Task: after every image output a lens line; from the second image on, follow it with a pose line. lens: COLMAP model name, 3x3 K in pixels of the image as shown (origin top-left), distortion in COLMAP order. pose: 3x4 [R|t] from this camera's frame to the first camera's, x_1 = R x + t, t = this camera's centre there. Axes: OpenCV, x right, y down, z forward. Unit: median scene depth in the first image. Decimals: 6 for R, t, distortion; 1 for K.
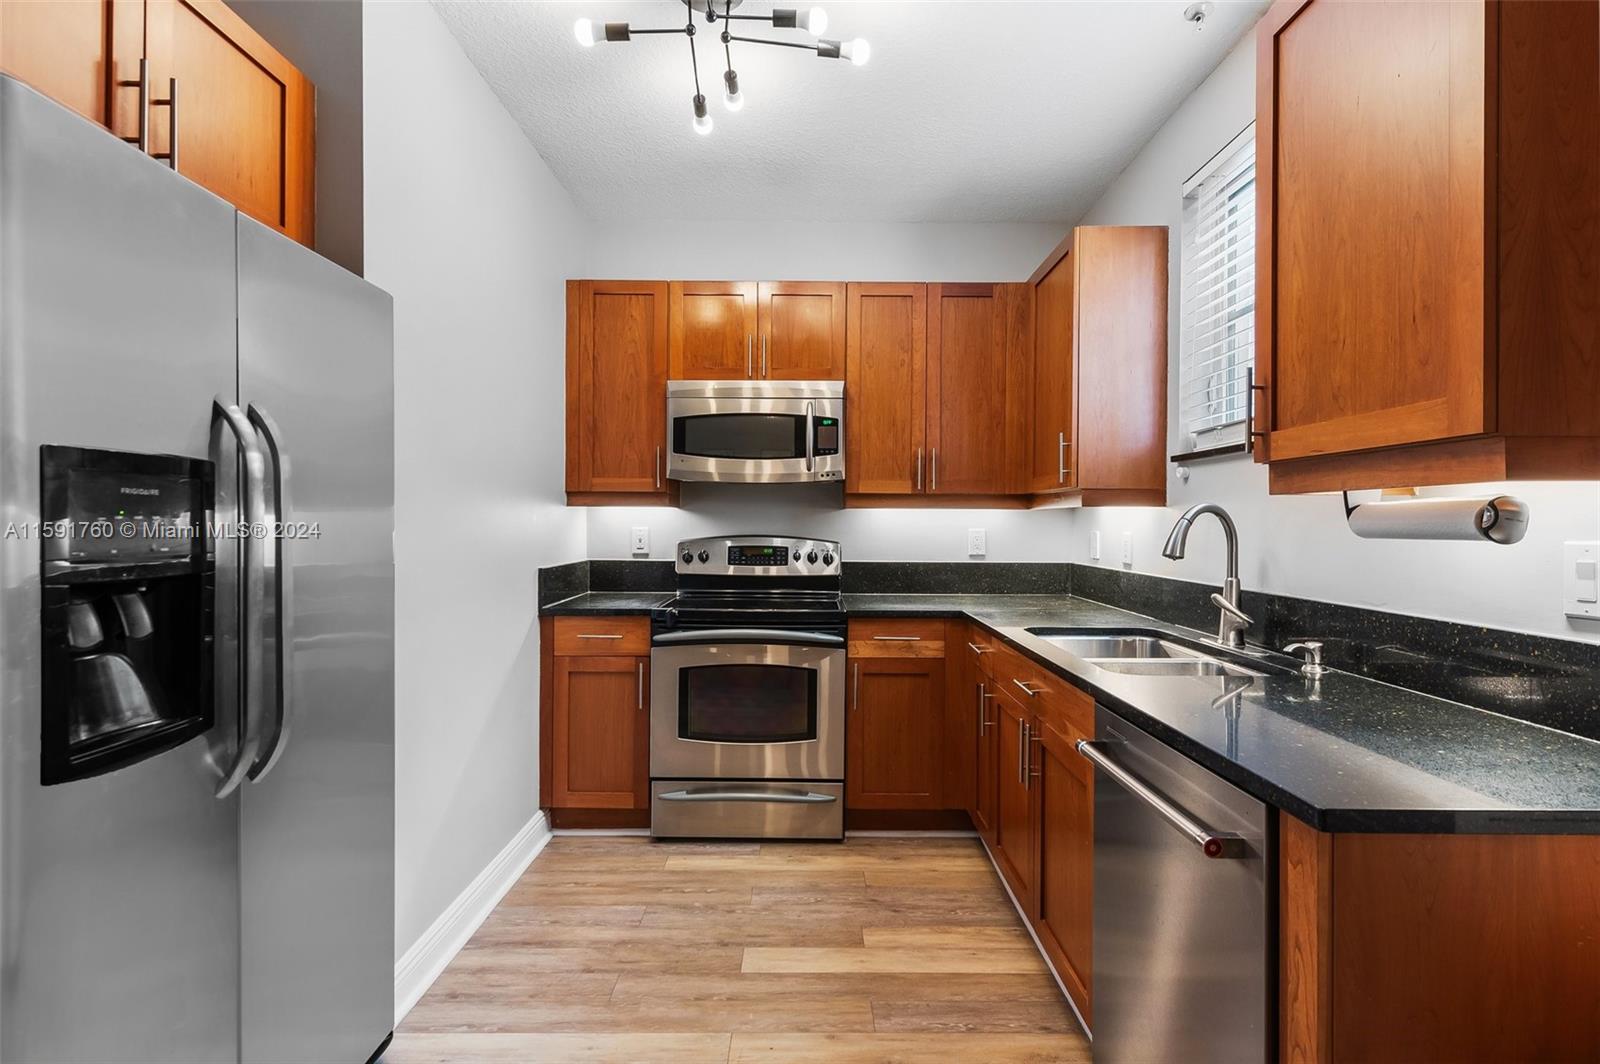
lens RADIAL K [[760.3, 0, 804.7], [0, 760.3, 524.0], [0, 0, 1]] dist [0.011293, -0.000786]
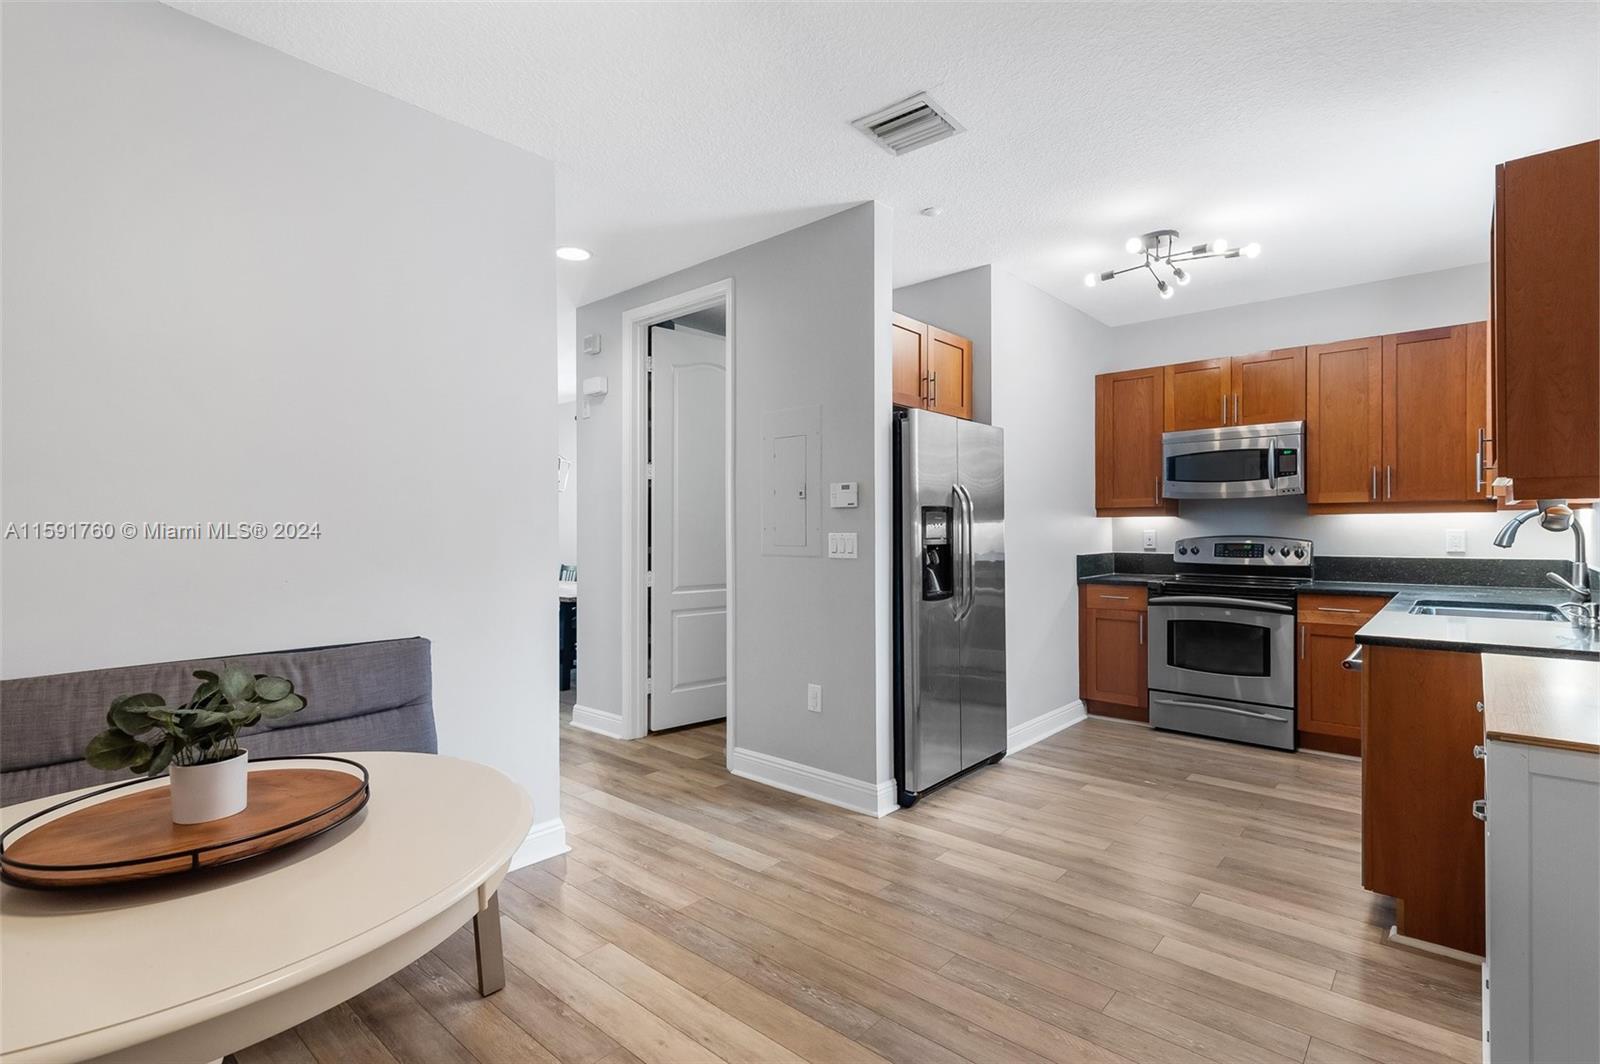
lens RADIAL K [[757.3, 0, 800.0], [0, 757.3, 532.0], [0, 0, 1]] dist [0.009317, -0.000440]
pose [[0.749485, -0.007152, -0.661982, 0.303575], [0.007006, 0.999971, -0.002872, 0.008094], [0.661984, -0.002486, 0.749514, -0.666030]]
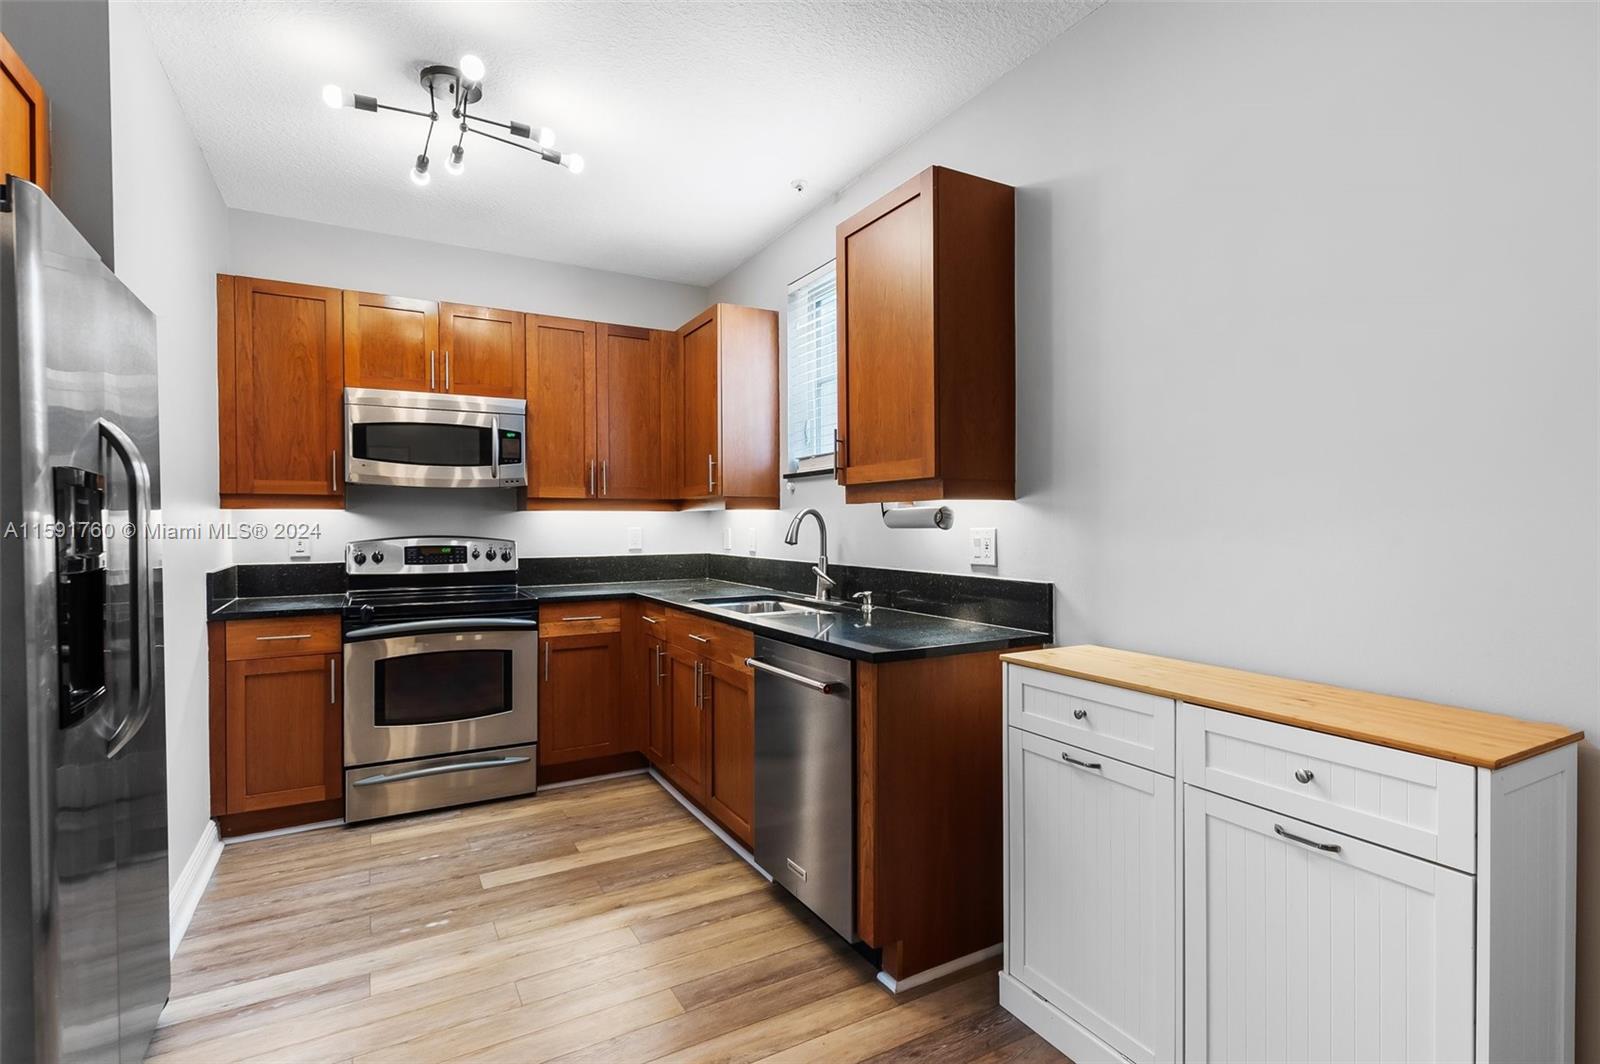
lens RADIAL K [[769.9, 0, 812.9], [0, 769.9, 531.0], [0, 0, 1]] dist [0.003434, 0.000048]
pose [[0.866417, -0.014393, 0.499114, -0.170838], [0.009999, 0.999884, 0.011476, 0.000820], [-0.499221, -0.004952, 0.866461, -0.246569]]
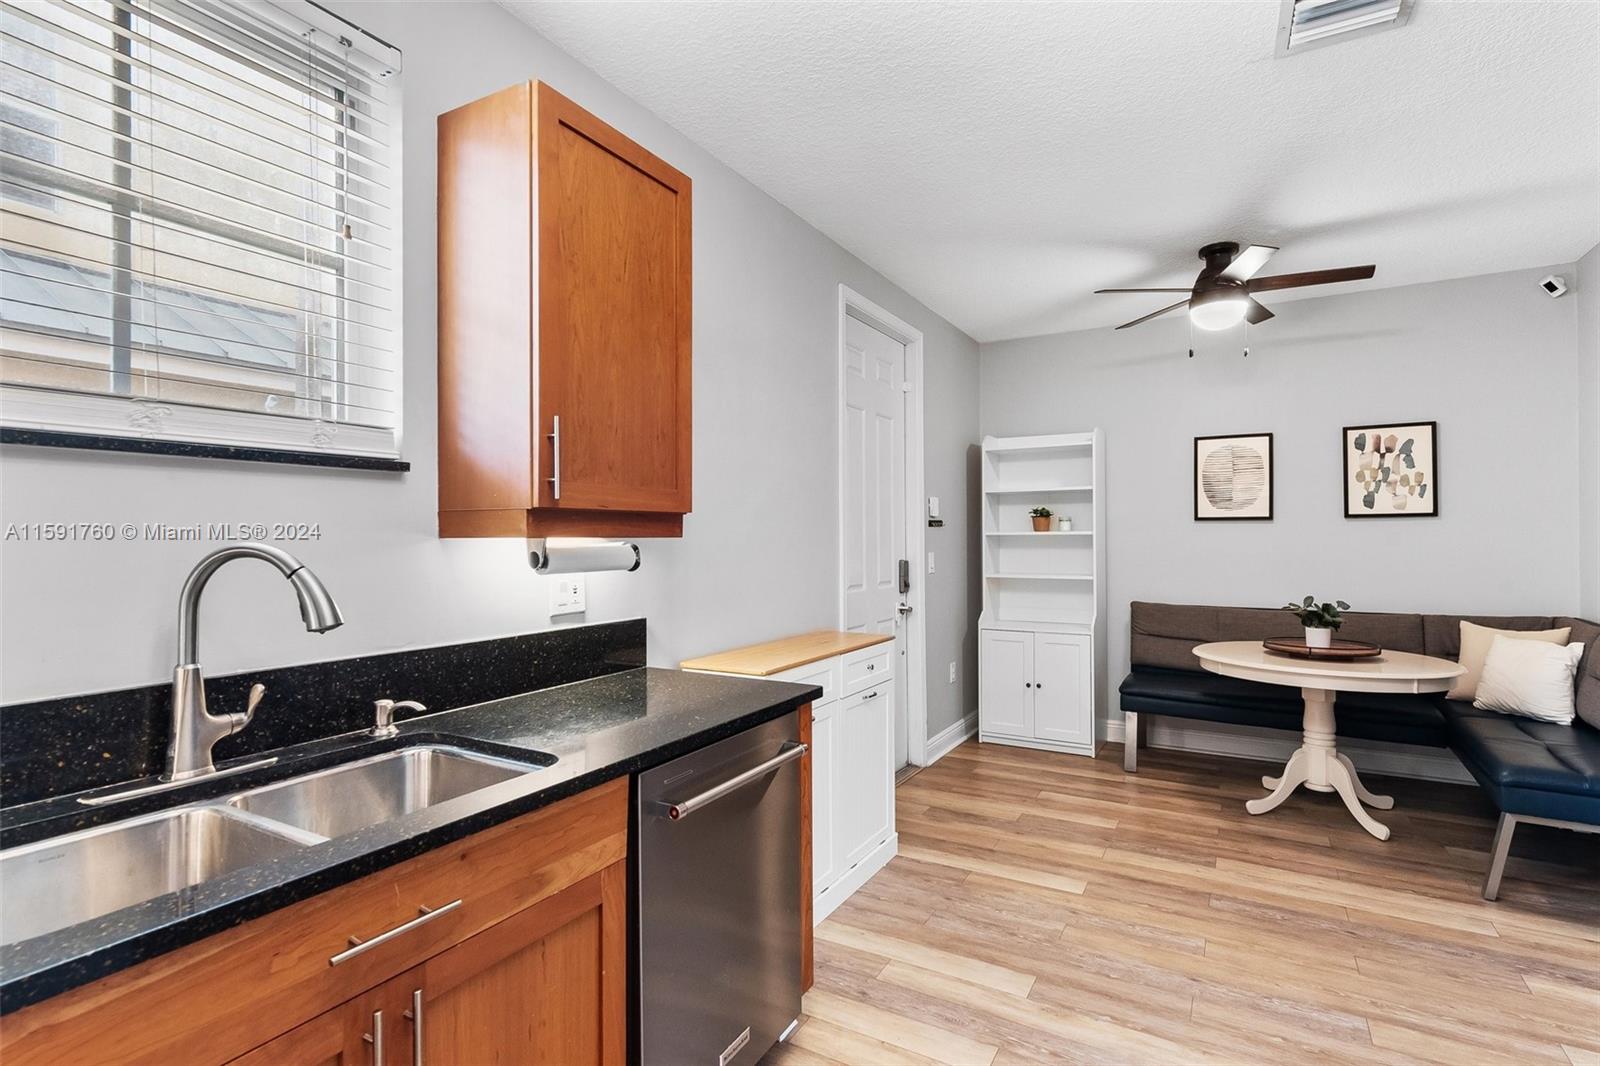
lens RADIAL K [[769.9, 0, 812.9], [0, 769.9, 532.0], [0, 0, 1]] dist [0.003434, 0.000048]
pose [[-0.870562, 0.005803, 0.492024, -0.128479], [0.004574, 0.999983, -0.003701, -0.021959], [-0.492037, -0.000971, -0.870574, 0.923966]]
